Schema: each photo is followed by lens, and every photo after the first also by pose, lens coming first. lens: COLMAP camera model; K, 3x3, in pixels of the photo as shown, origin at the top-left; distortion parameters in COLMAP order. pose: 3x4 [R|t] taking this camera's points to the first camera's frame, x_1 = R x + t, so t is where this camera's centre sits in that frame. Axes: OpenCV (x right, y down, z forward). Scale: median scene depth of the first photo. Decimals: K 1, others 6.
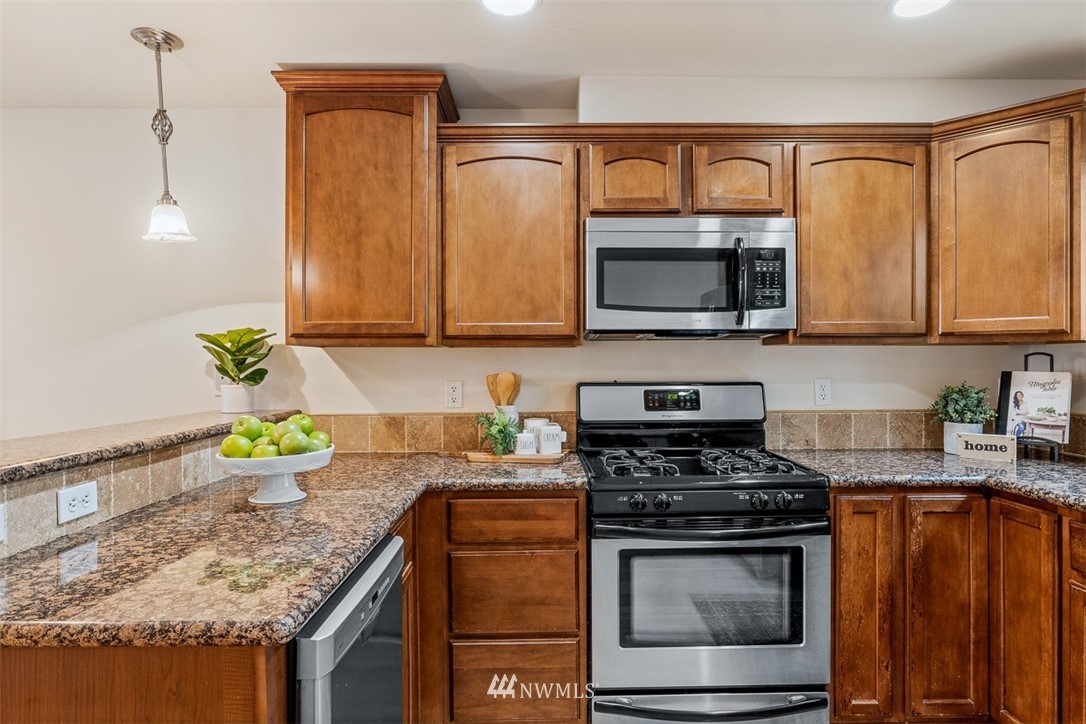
lens RADIAL K [[644.7, 0, 542.2], [0, 644.7, 363.9], [0, 0, 1]] dist [-0.038502, 0.031864]
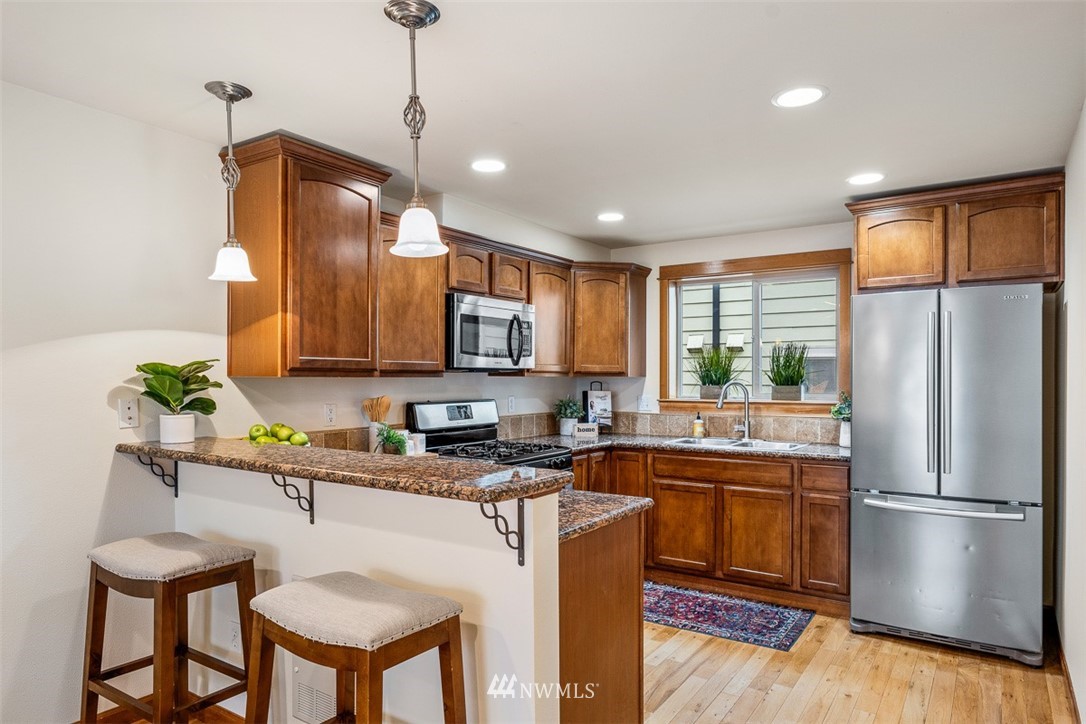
lens RADIAL K [[674.6, 0, 540.5], [0, 674.6, 383.1], [0, 0, 1]] dist [-0.003407, 0.001629]
pose [[0.568121, -0.004208, 0.822935, -1.110820], [-0.004946, 0.999951, 0.008528, -0.030570], [-0.822930, -0.008915, 0.568072, -0.062430]]
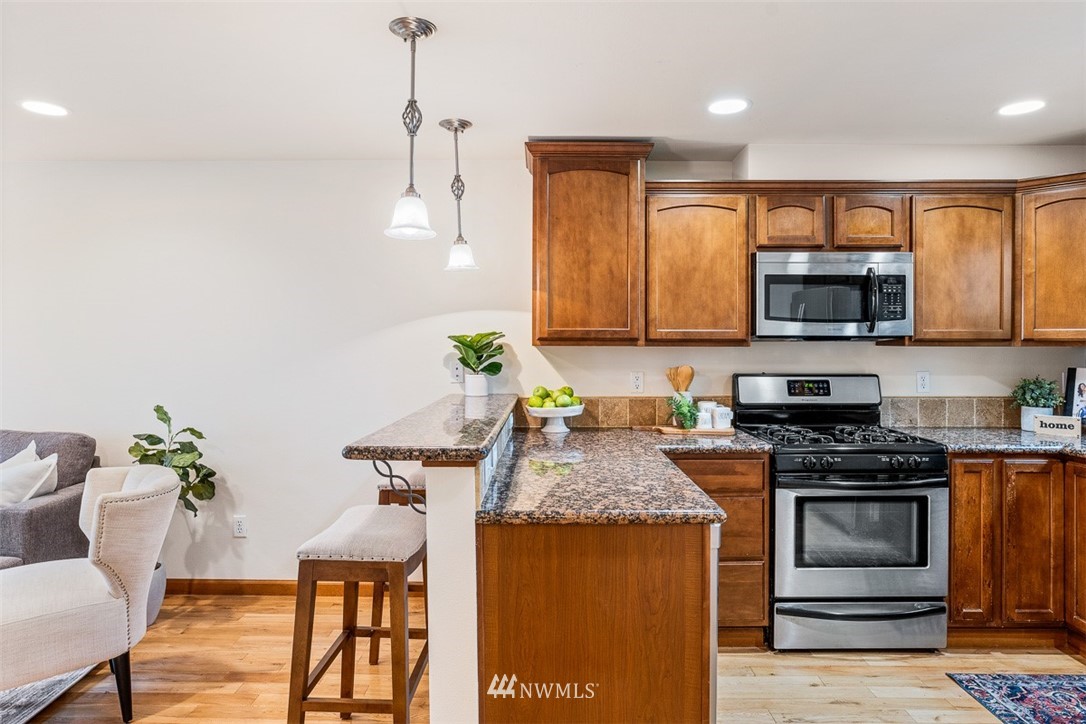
lens RADIAL K [[653.5, 0, 545.3], [0, 653.5, 342.7], [0, 0, 1]] dist [-0.031524, 0.026610]
pose [[0.999898, 0.005547, -0.013141, -0.350646], [-0.005567, 0.999983, -0.001463, -0.033624], [0.013133, 0.001536, 0.999913, -0.357736]]
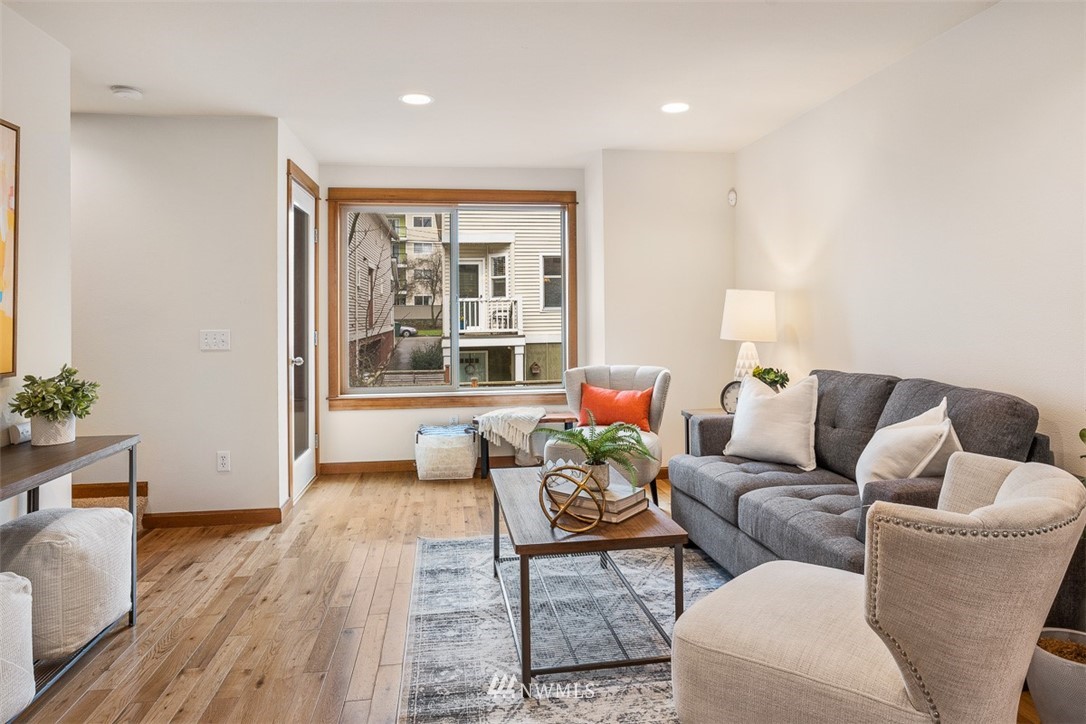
lens RADIAL K [[665.8, 0, 542.4], [0, 665.8, 304.9], [0, 0, 1]] dist [-0.043479, 0.033206]
pose [[0.130105, -0.011565, -0.991433, -0.531025], [0.014129, 0.999852, -0.009809, 0.037831], [0.991400, -0.012732, 0.130249, 0.255160]]
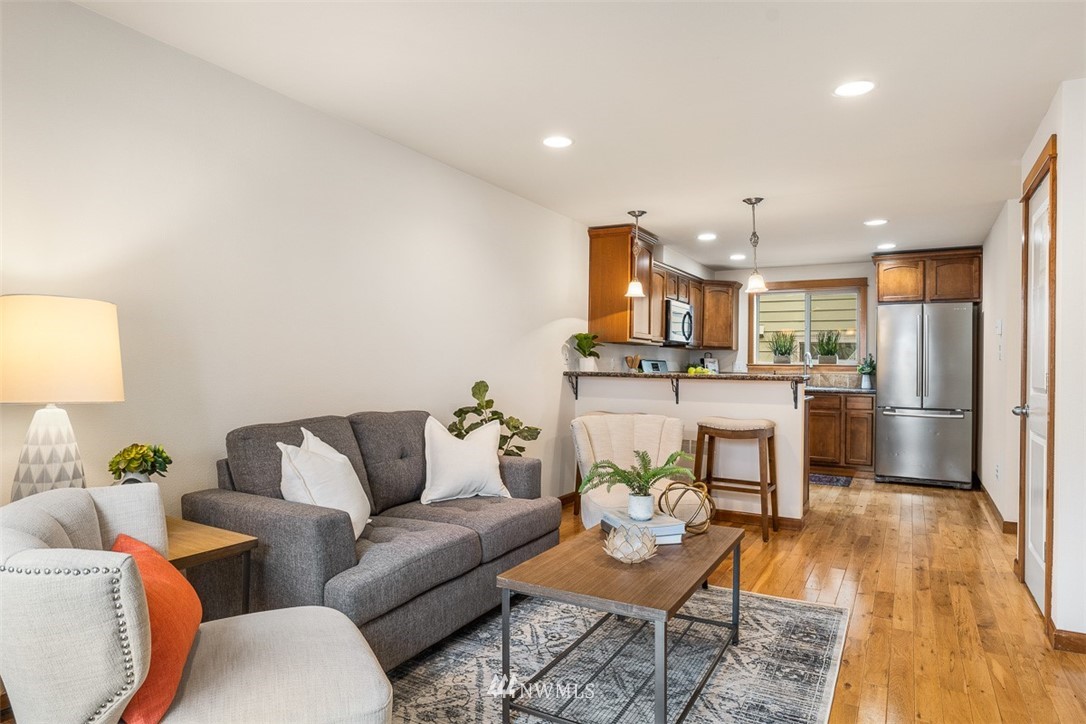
lens RADIAL K [[639.1, 0, 548.0], [0, 639.1, 363.4], [0, 0, 1]] dist [-0.007365, -0.000965]
pose [[0.502580, 0.010144, 0.864471, -2.561826], [-0.016759, 0.999858, -0.001989, 0.060603], [-0.864368, -0.013488, 0.502678, 0.067143]]
